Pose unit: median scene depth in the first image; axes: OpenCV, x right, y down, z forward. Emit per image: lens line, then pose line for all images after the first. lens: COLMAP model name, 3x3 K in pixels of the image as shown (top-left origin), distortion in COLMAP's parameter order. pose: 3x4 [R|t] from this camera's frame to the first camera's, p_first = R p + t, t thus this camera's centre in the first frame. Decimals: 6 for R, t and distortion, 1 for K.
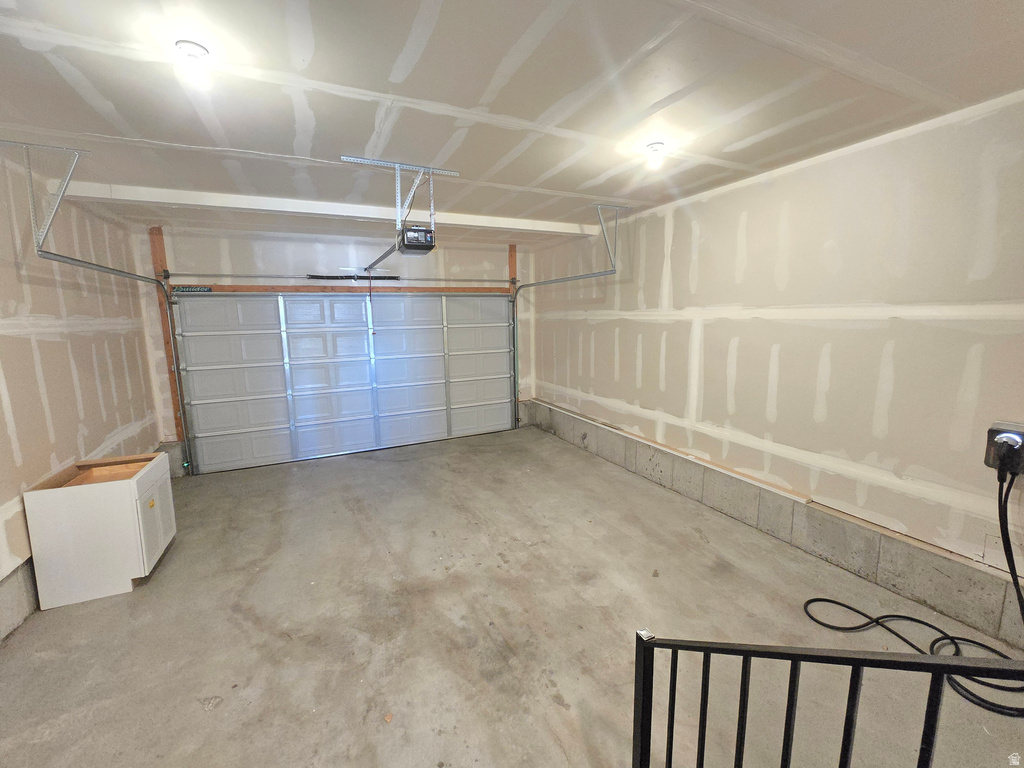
lens RADIAL K [[420.6, 0, 506.7], [0, 420.6, 375.2], [0, 0, 1]] dist [-0.003869, -0.000046]
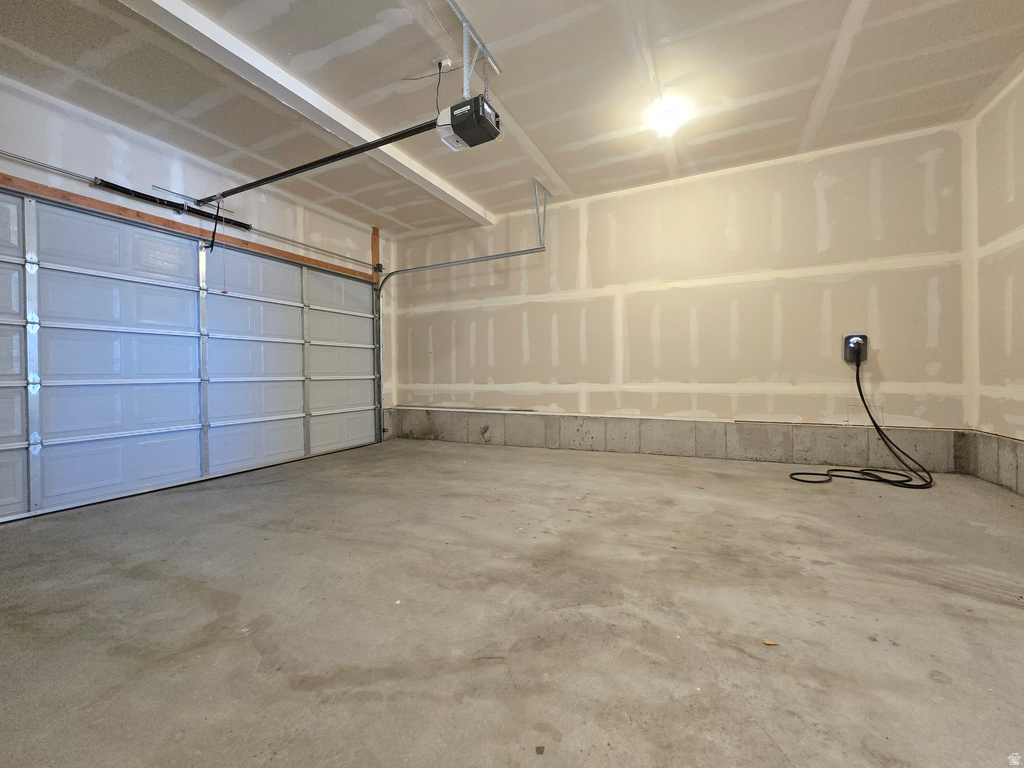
lens RADIAL K [[420.6, 0, 506.7], [0, 420.6, 375.2], [0, 0, 1]] dist [-0.003869, -0.000046]
pose [[0.783114, 0.007776, 0.621830, -0.504655], [0.085654, 0.989043, -0.120238, 0.198431], [-0.615951, 0.147422, 0.773867, 0.311480]]
